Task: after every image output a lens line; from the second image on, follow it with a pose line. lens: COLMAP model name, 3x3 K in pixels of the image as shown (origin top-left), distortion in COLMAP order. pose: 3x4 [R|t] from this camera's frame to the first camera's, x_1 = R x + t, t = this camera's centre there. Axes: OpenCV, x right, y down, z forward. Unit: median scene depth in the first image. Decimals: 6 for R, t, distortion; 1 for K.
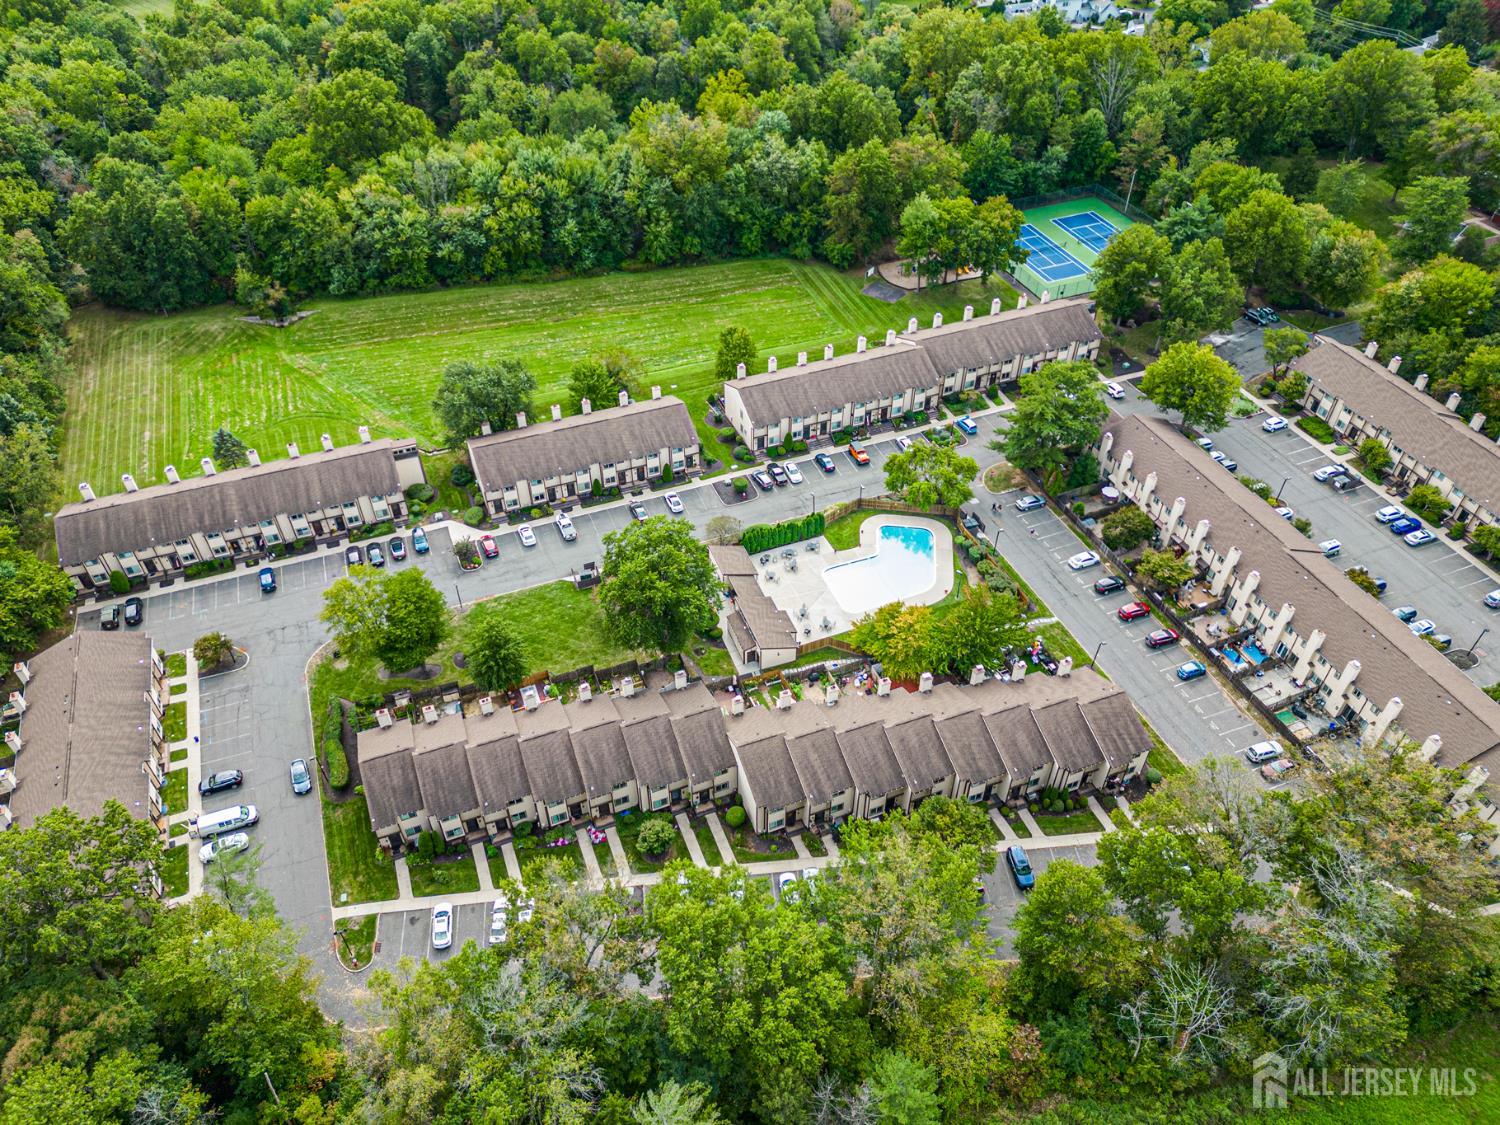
lens RADIAL K [[1058.0, 0, 744.8], [0, 1058.0, 568.4], [0, 0, 1]] dist [0.052046, -0.034964]
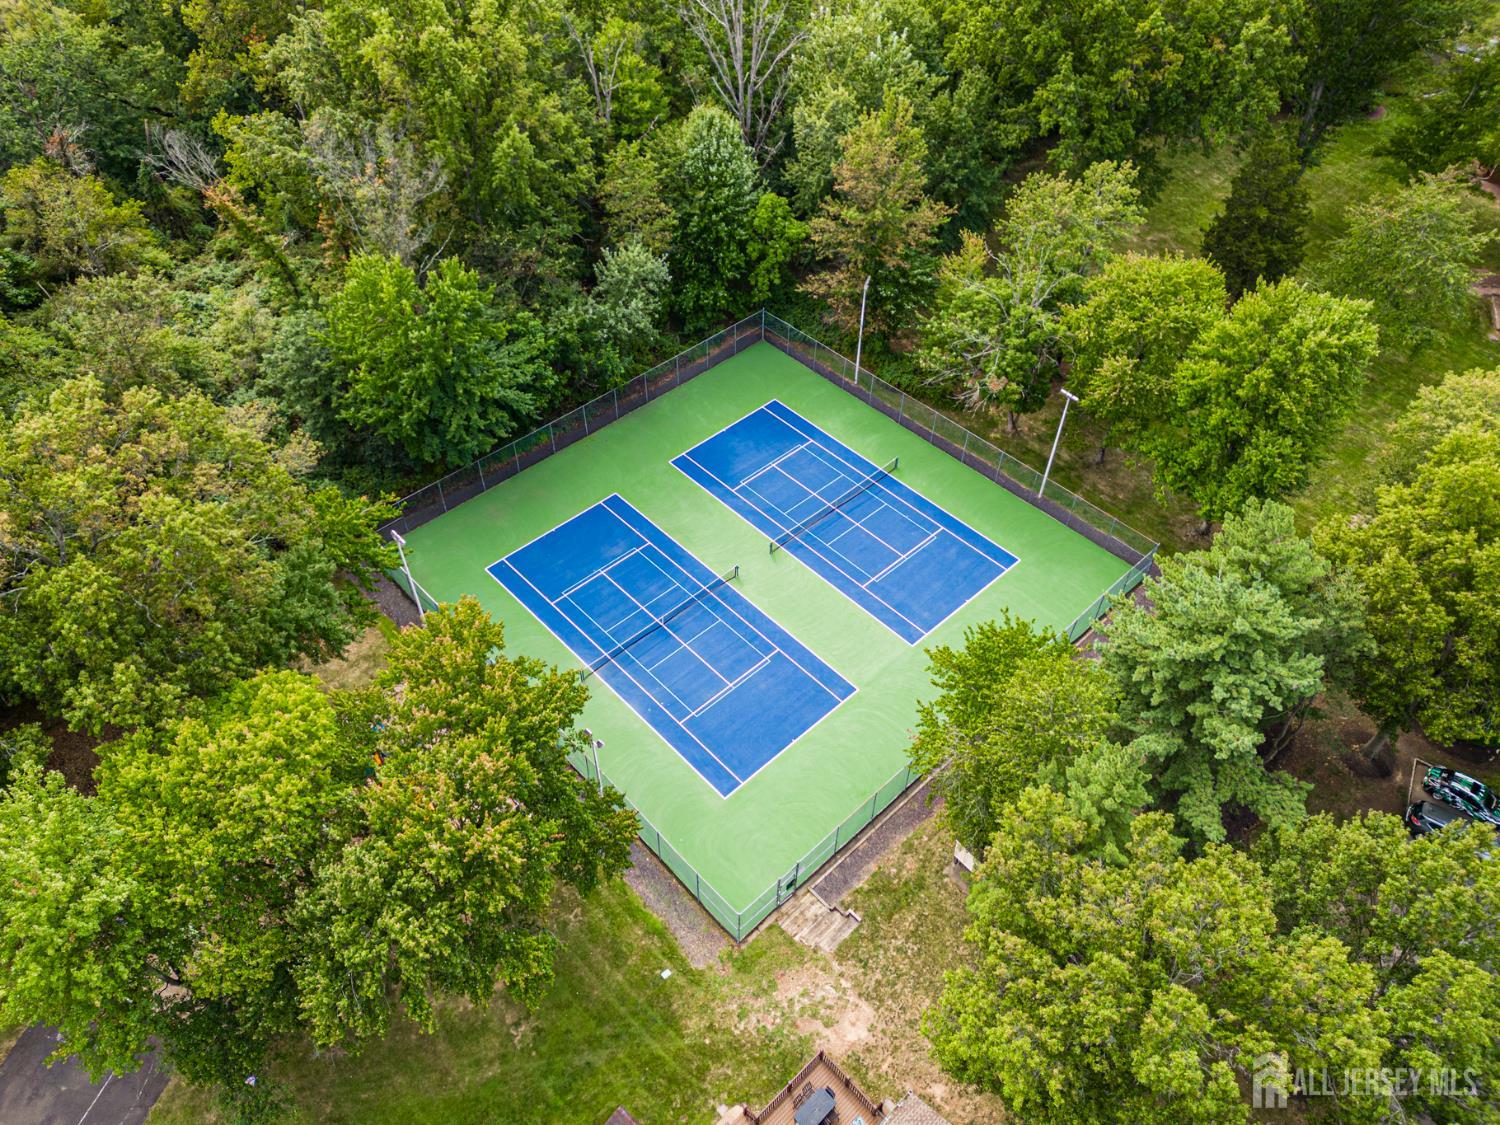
lens RADIAL K [[1058.0, 0, 757.1], [0, 1058.0, 557.2], [0, 0, 1]] dist [0.052046, -0.034964]
pose [[0.930018, -0.273091, 0.245942, 0.220653], [0.251842, 0.960948, 0.114693, -0.328819], [-0.267659, -0.044728, 0.962475, 0.667659]]
